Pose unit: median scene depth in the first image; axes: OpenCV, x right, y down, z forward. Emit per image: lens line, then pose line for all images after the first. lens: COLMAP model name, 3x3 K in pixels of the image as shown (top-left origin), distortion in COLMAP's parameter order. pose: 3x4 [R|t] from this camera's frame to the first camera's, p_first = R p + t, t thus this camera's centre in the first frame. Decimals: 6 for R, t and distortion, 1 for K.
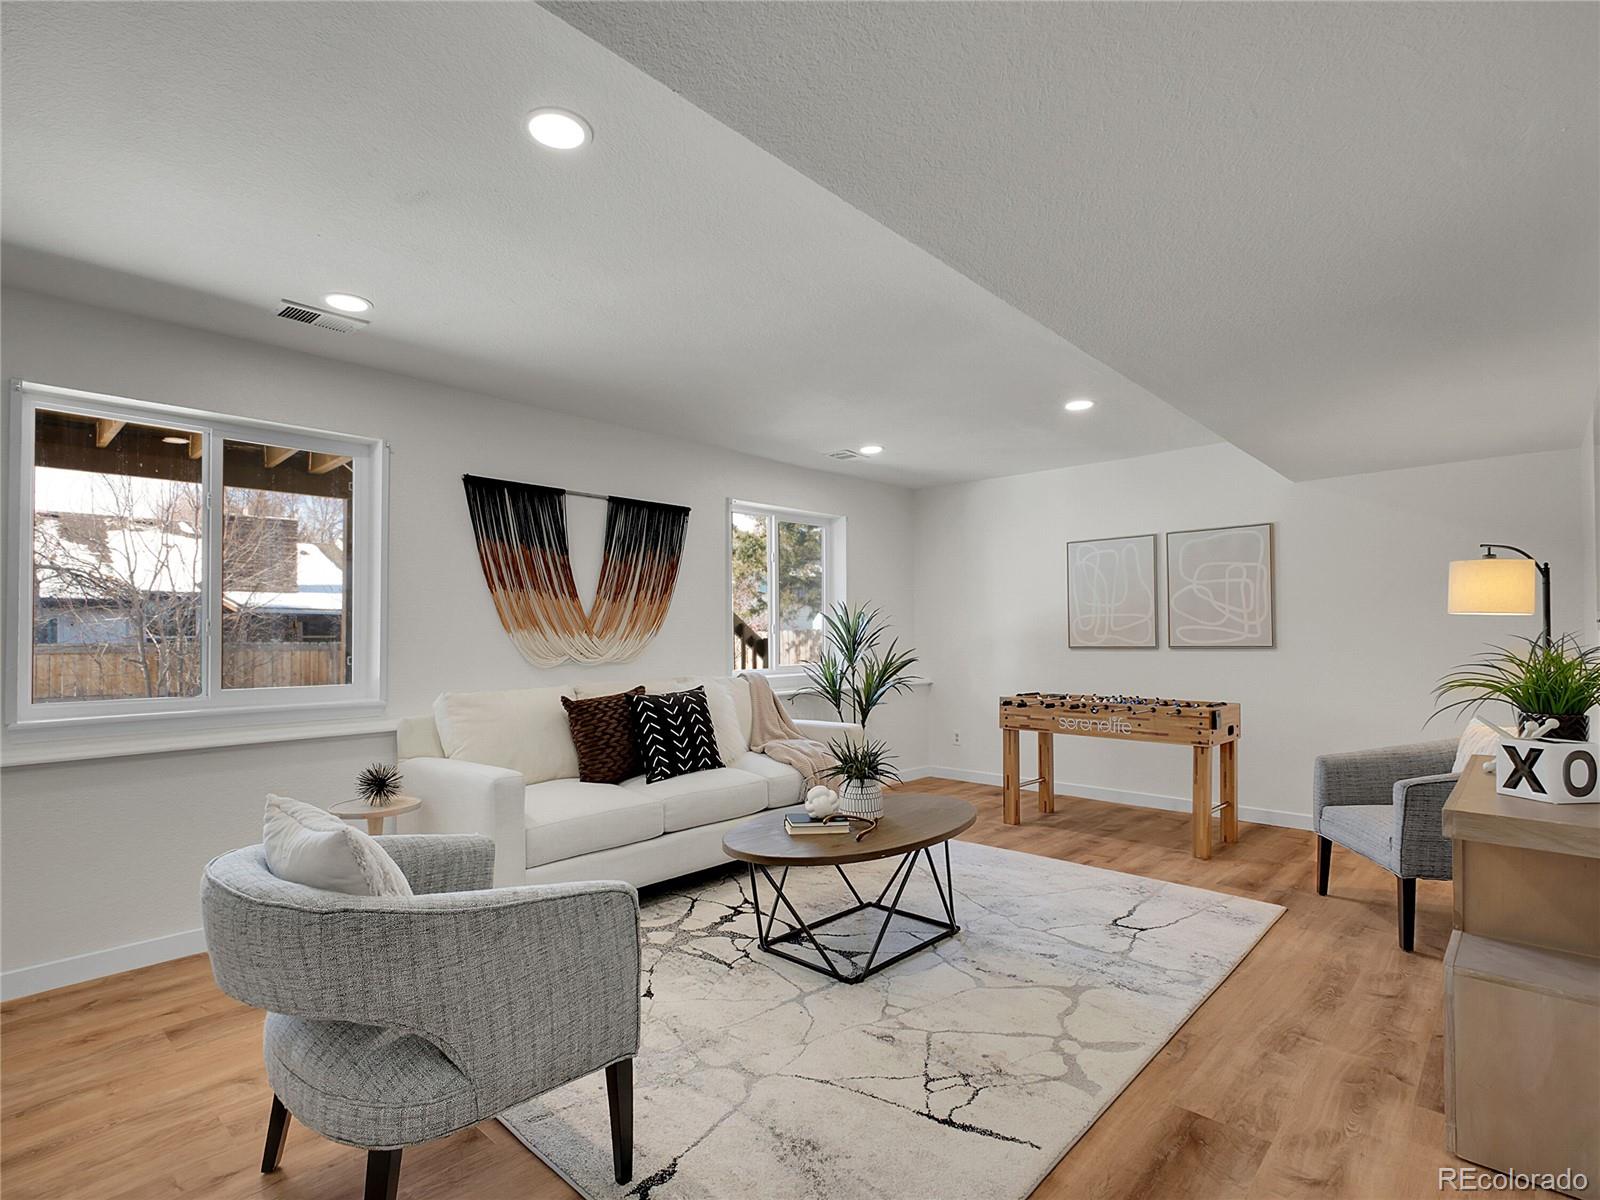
lens RADIAL K [[776.1, 0, 800.0], [0, 776.1, 600.0], [0, 0, 1]] dist [0.000704, 0.000490]
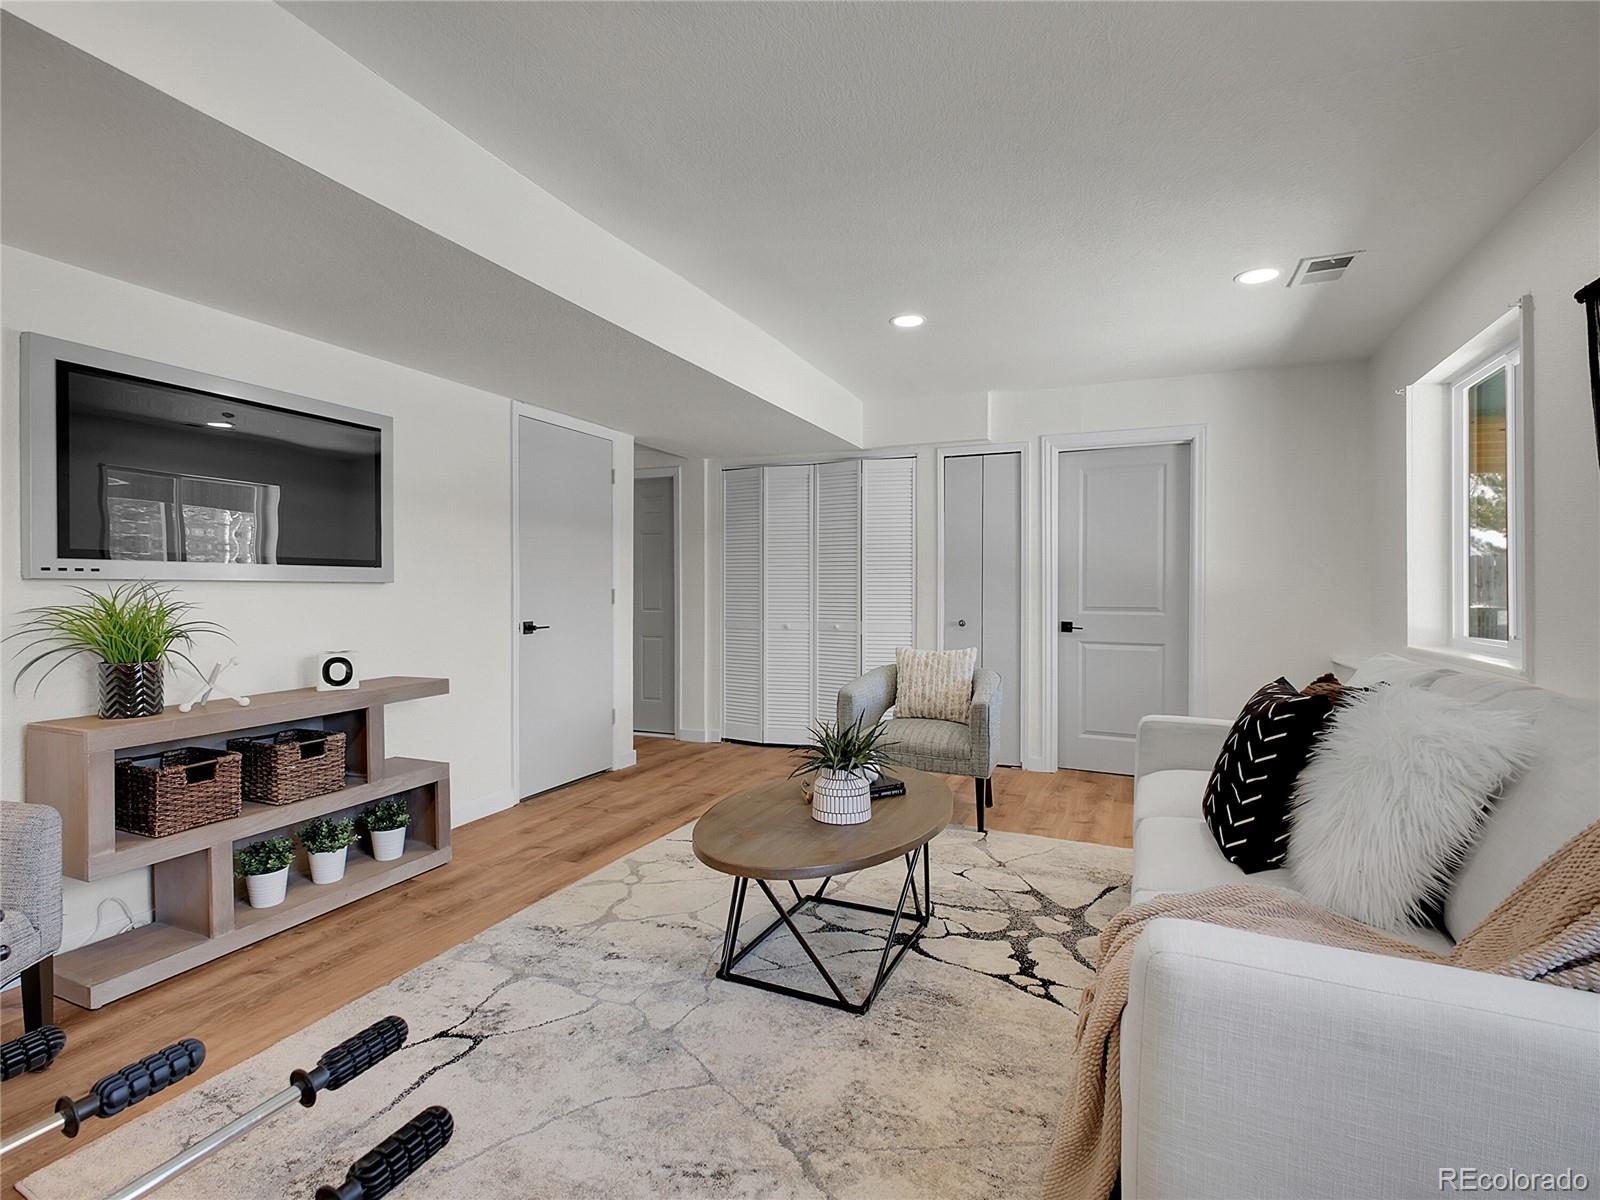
lens RADIAL K [[776.1, 0, 800.0], [0, 776.1, 600.0], [0, 0, 1]] dist [0.000704, 0.000490]
pose [[-0.939509, 0.008614, -0.342415, 0.411034], [0.021413, 0.999205, -0.033614, 0.096876], [0.341853, -0.038913, -0.938947, 1.869110]]
